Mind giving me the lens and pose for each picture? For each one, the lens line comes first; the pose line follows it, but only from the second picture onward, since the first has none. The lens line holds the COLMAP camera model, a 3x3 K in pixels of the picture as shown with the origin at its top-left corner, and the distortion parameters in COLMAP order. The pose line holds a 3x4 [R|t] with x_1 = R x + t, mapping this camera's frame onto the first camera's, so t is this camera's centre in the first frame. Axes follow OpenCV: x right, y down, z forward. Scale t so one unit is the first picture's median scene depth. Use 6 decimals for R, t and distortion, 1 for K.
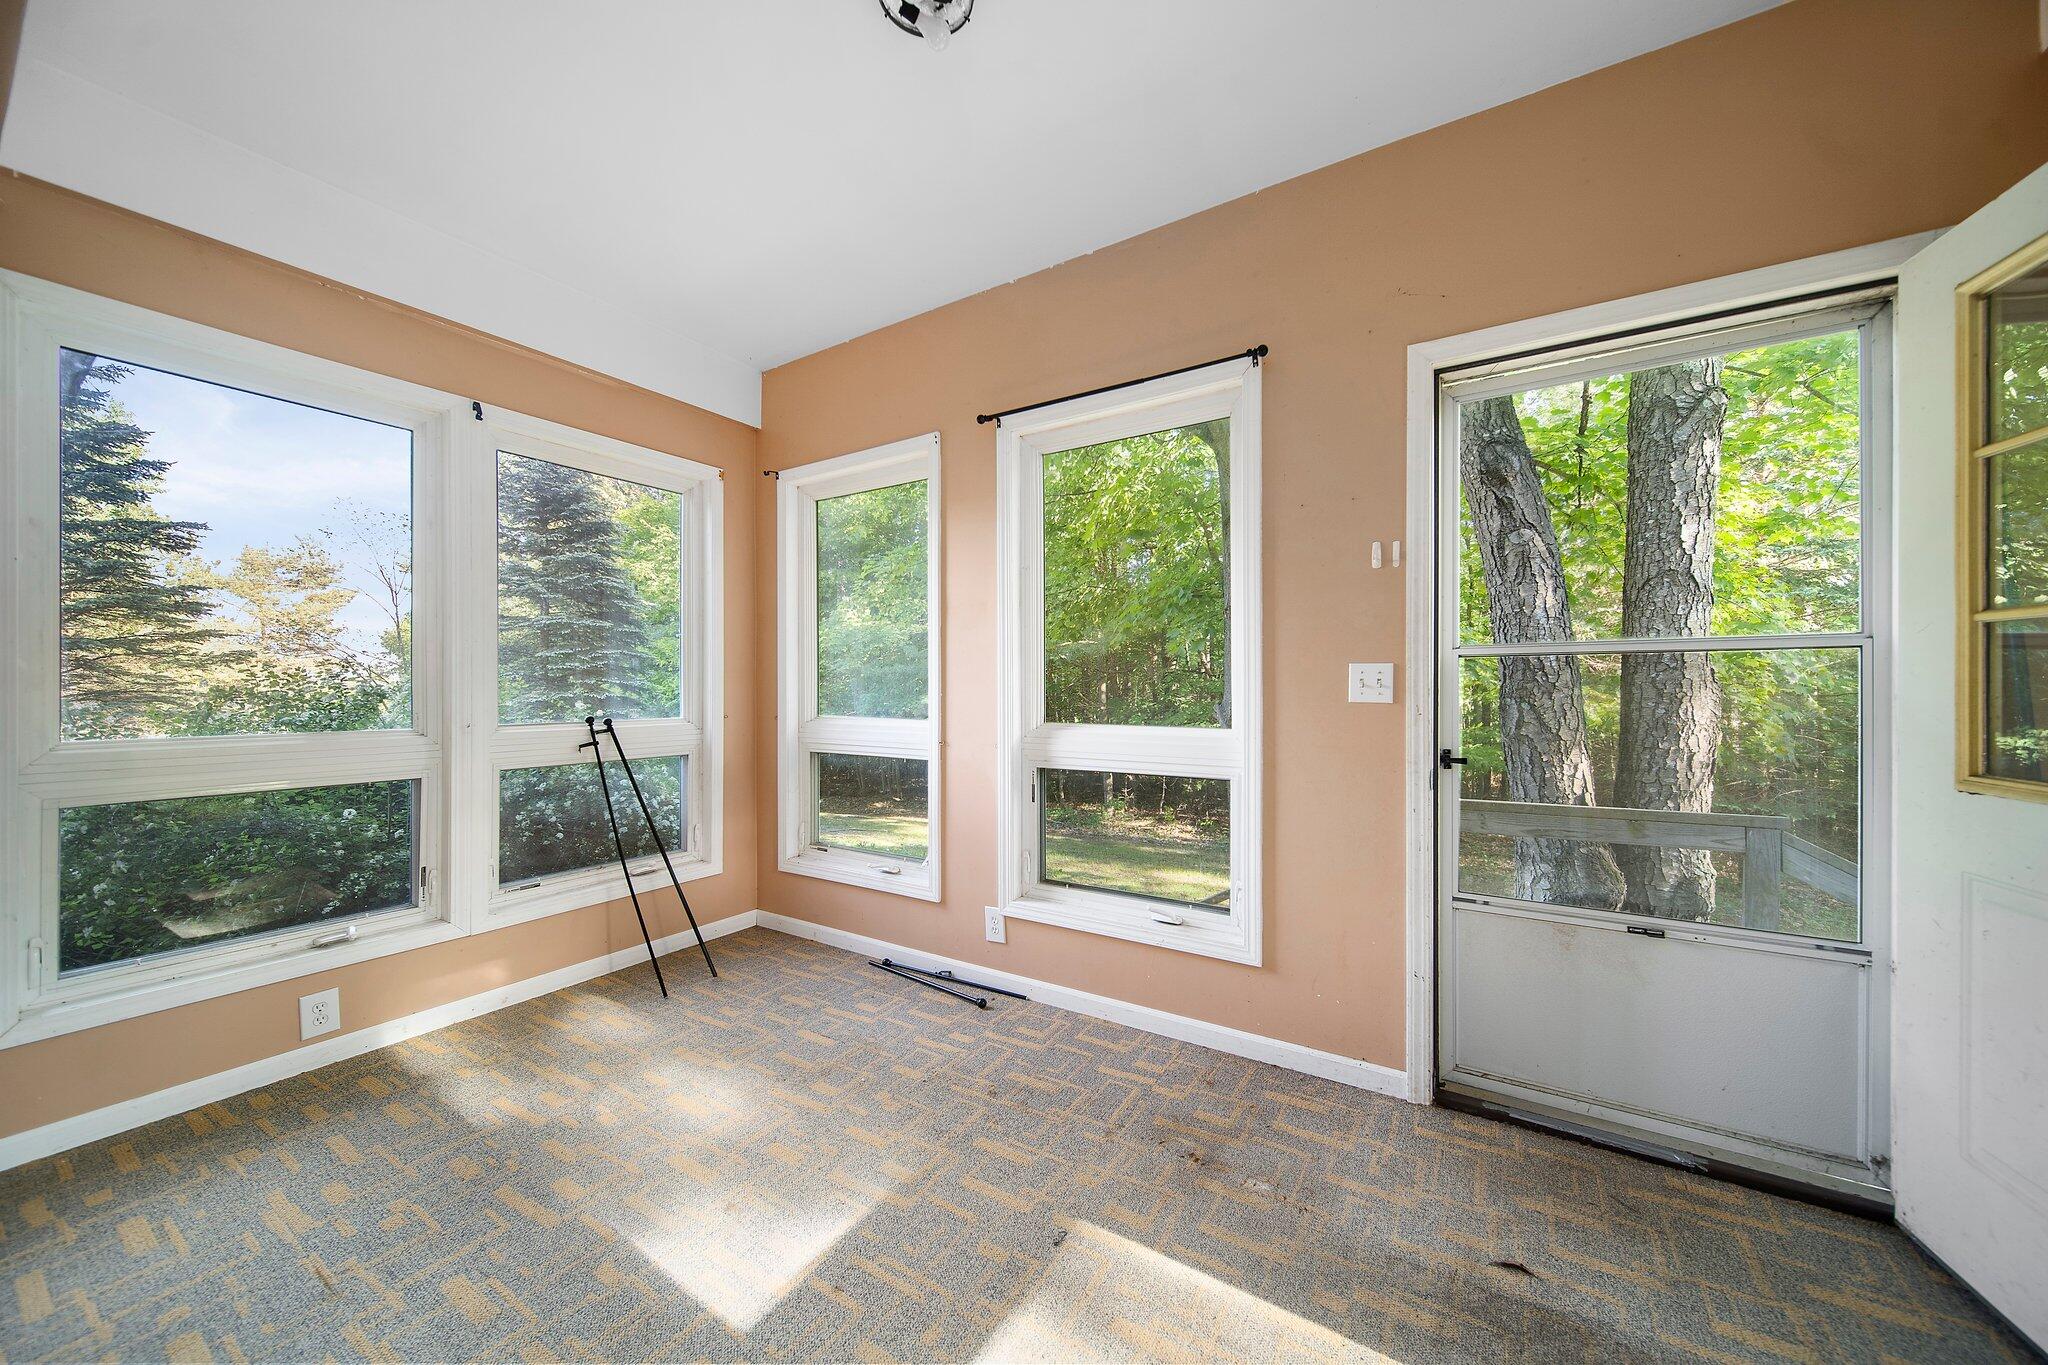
lens RADIAL K [[725.3, 0, 1026.6], [0, 725.3, 677.2], [0, 0, 1]] dist [0.000355, -0.000051]
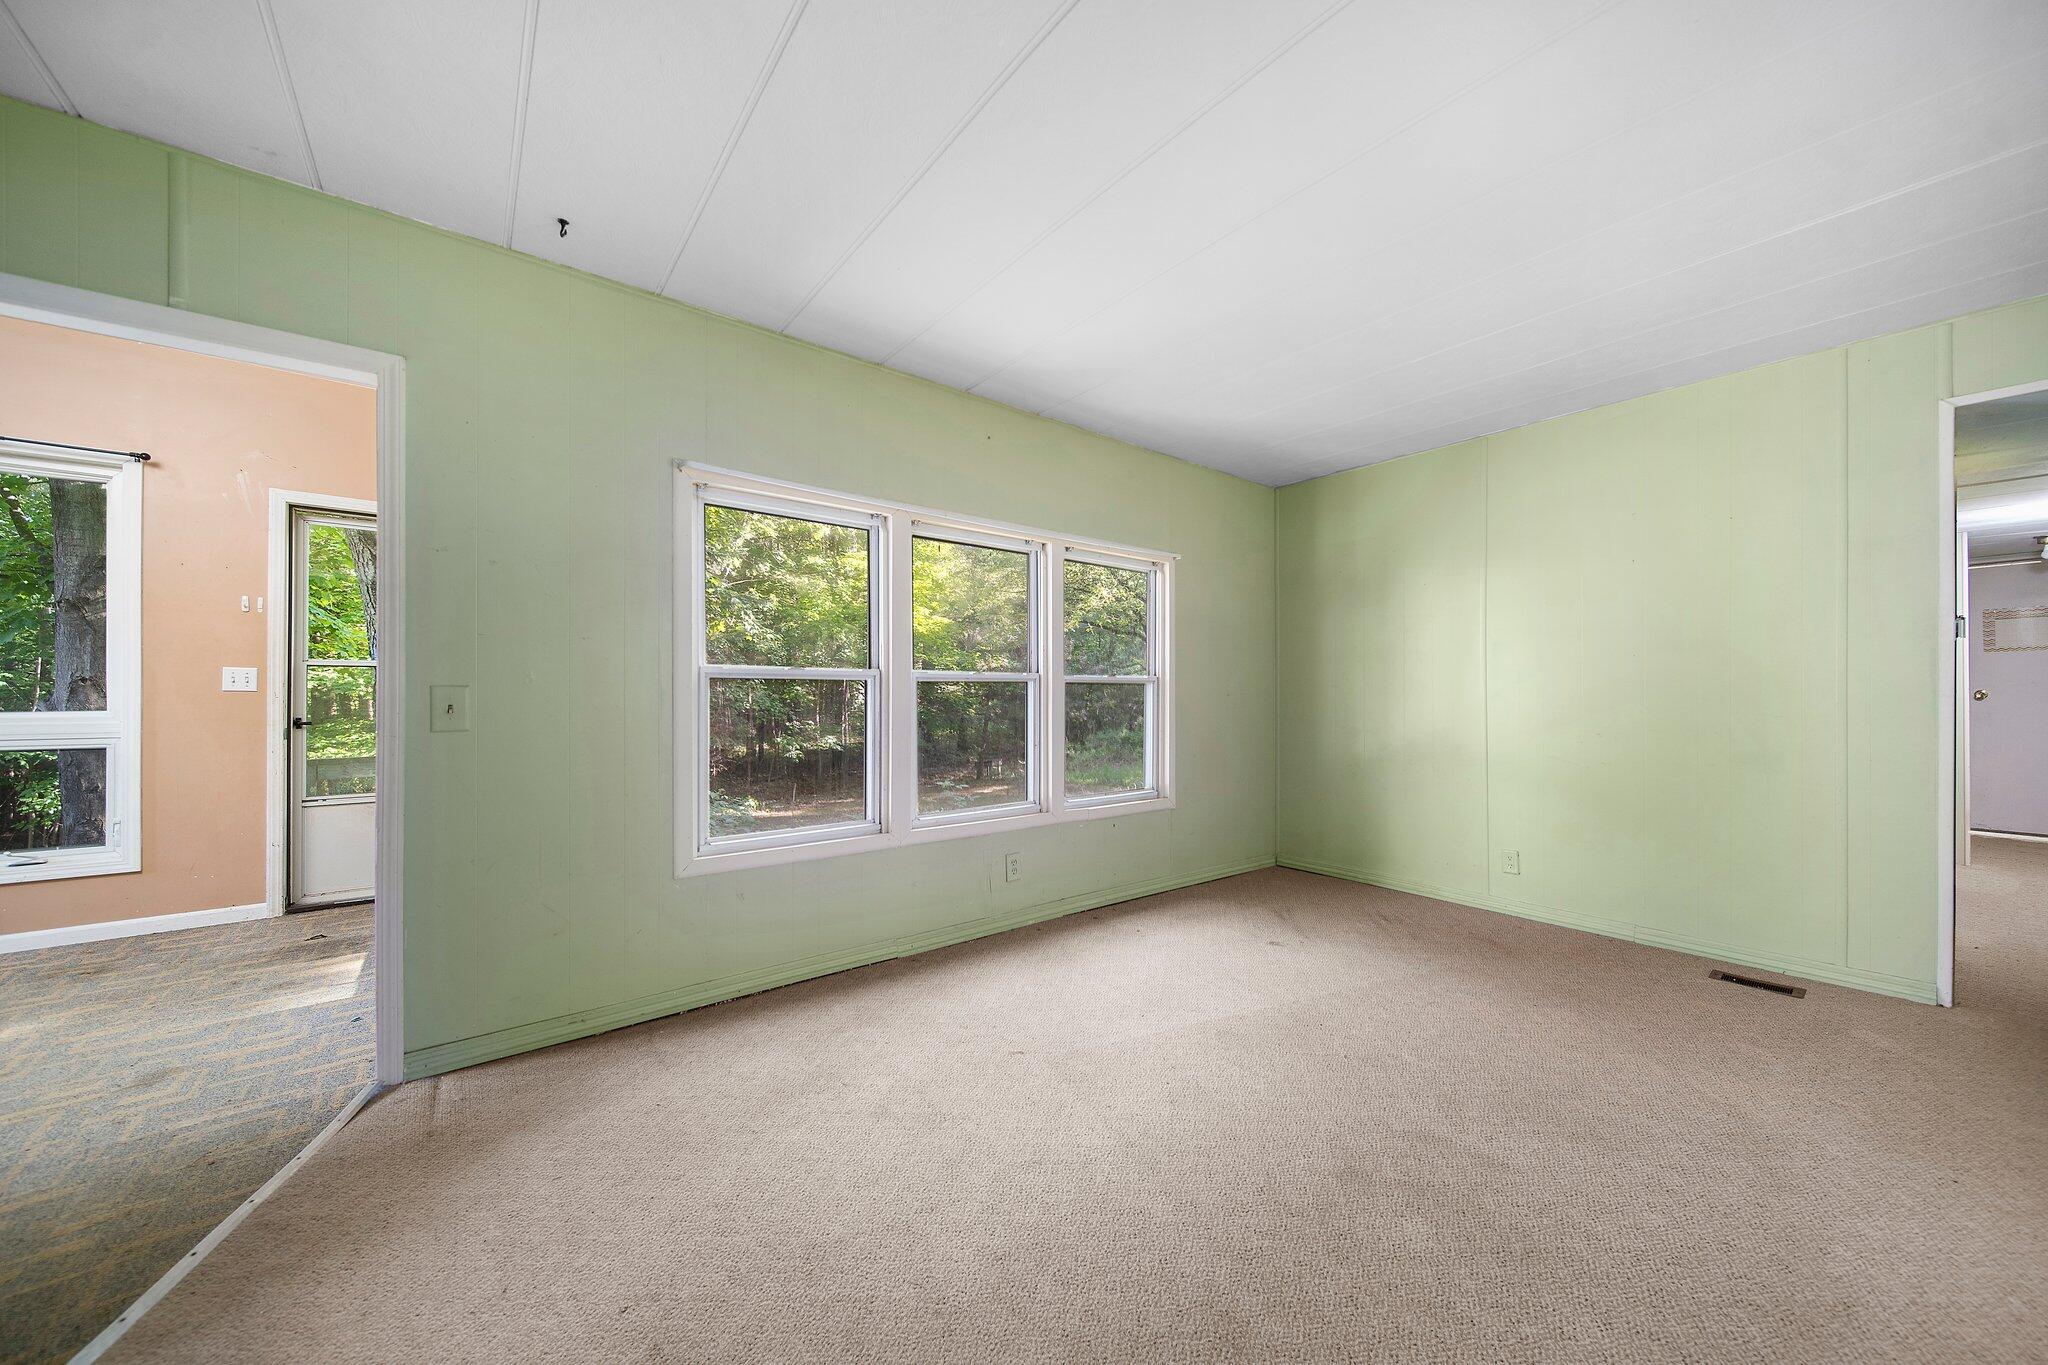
lens RADIAL K [[725.3, 0, 1018.1], [0, 725.3, 700.8], [0, 0, 1]] dist [0.000355, -0.000051]
pose [[0.329085, -0.003436, 0.944294, -0.442478], [-0.014673, 0.999854, 0.008752, 0.014204], [-0.944186, -0.016736, 0.328987, -1.067832]]
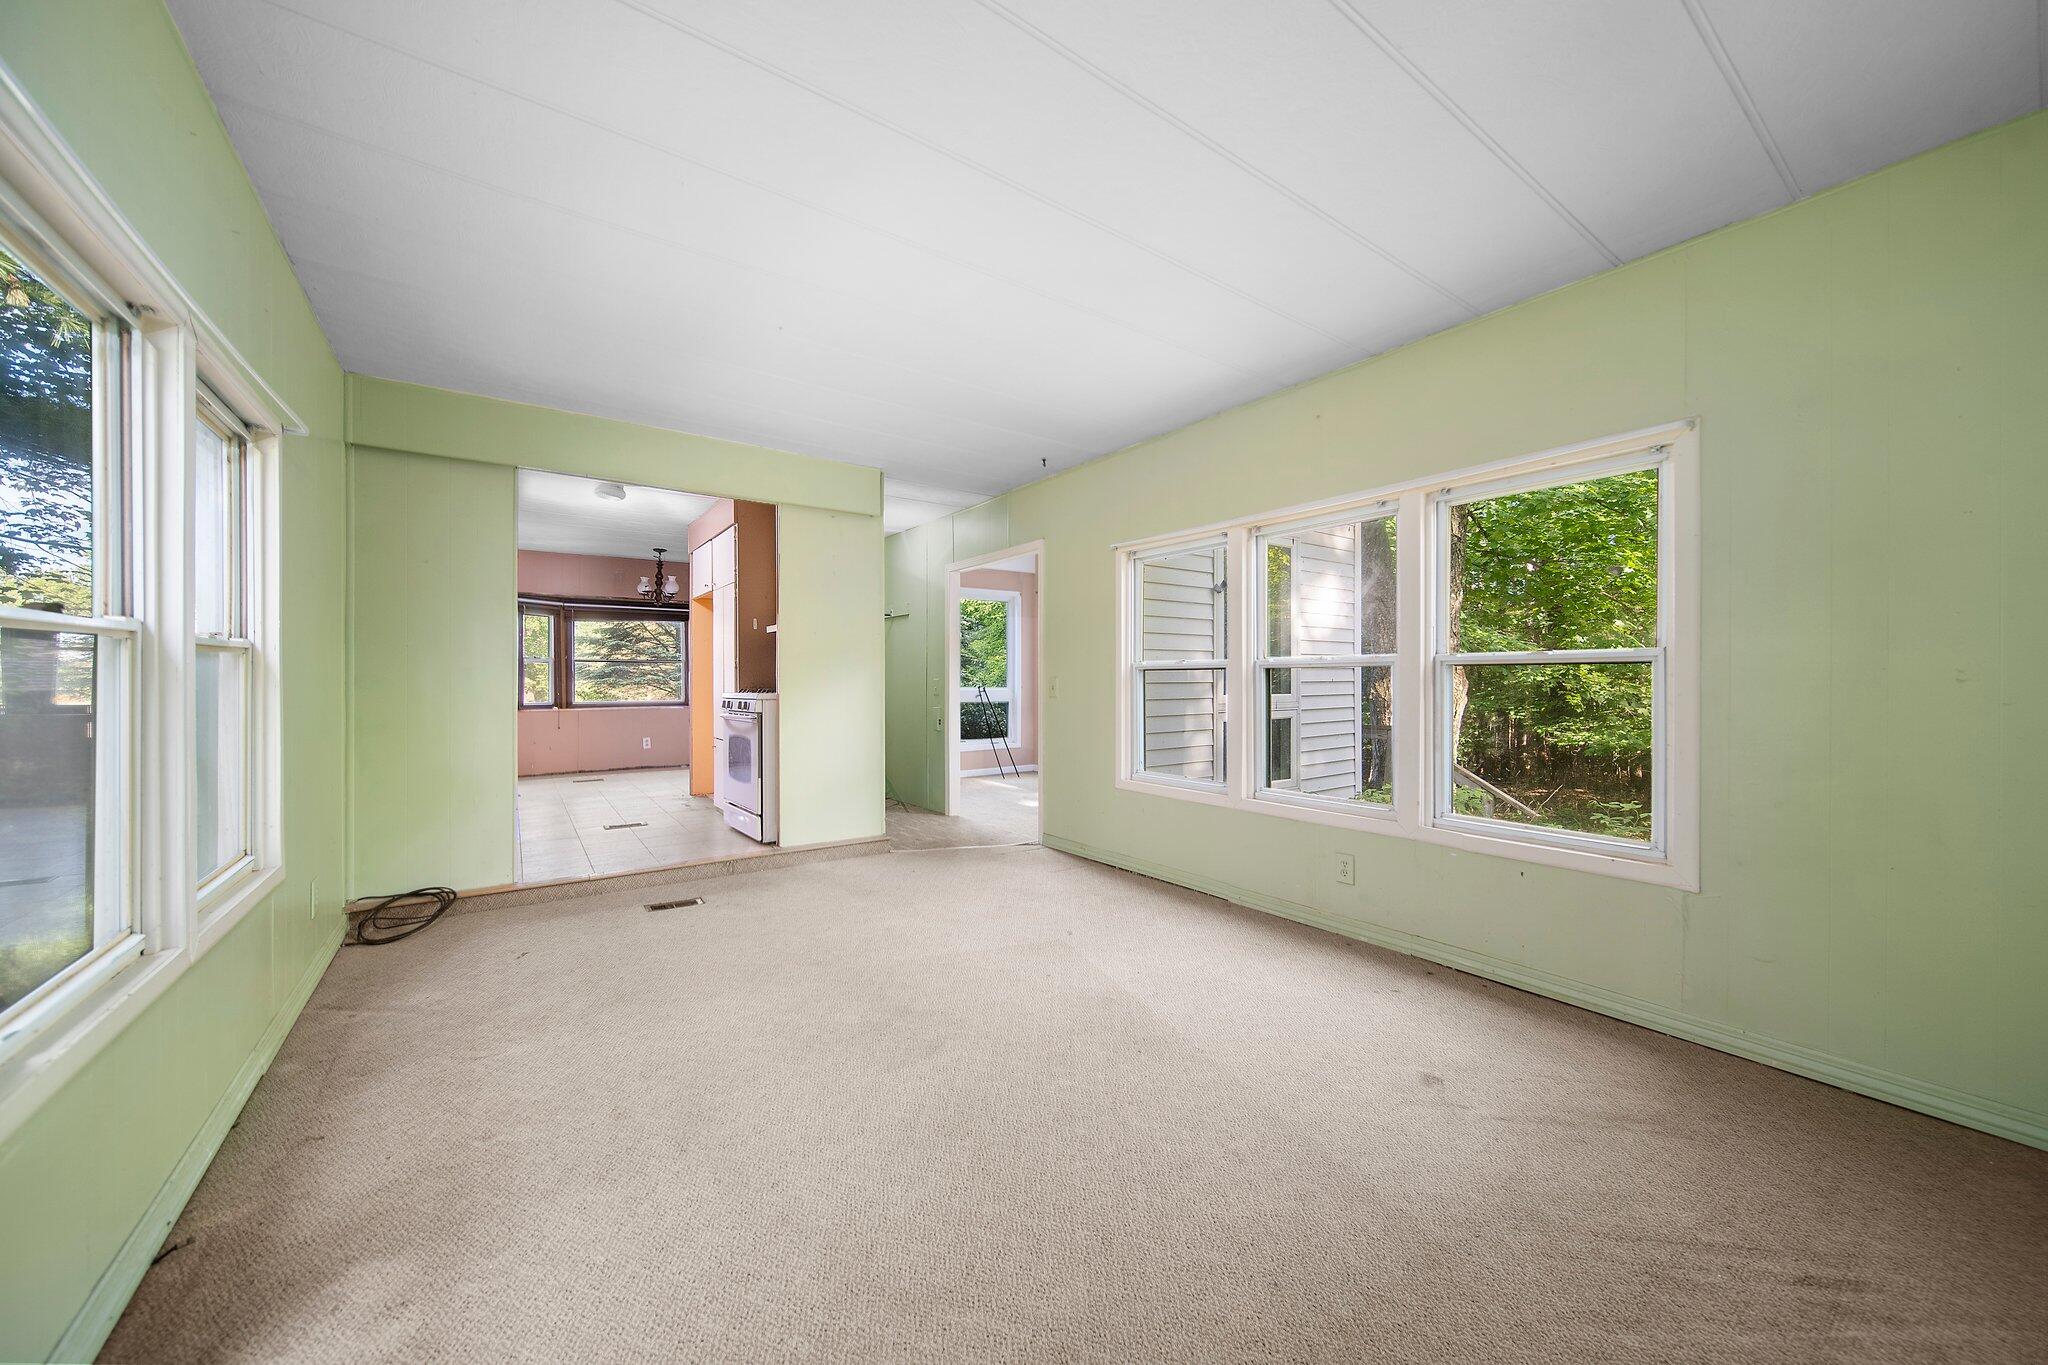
lens RADIAL K [[725.3, 0, 1019.3], [0, 725.3, 676.9], [0, 0, 1]] dist [0.000355, -0.000051]
pose [[0.925569, -0.010434, -0.378435, 0.777666], [0.016398, 0.999787, 0.012542, -0.020413], [0.378223, -0.017814, 0.925543, -1.980113]]
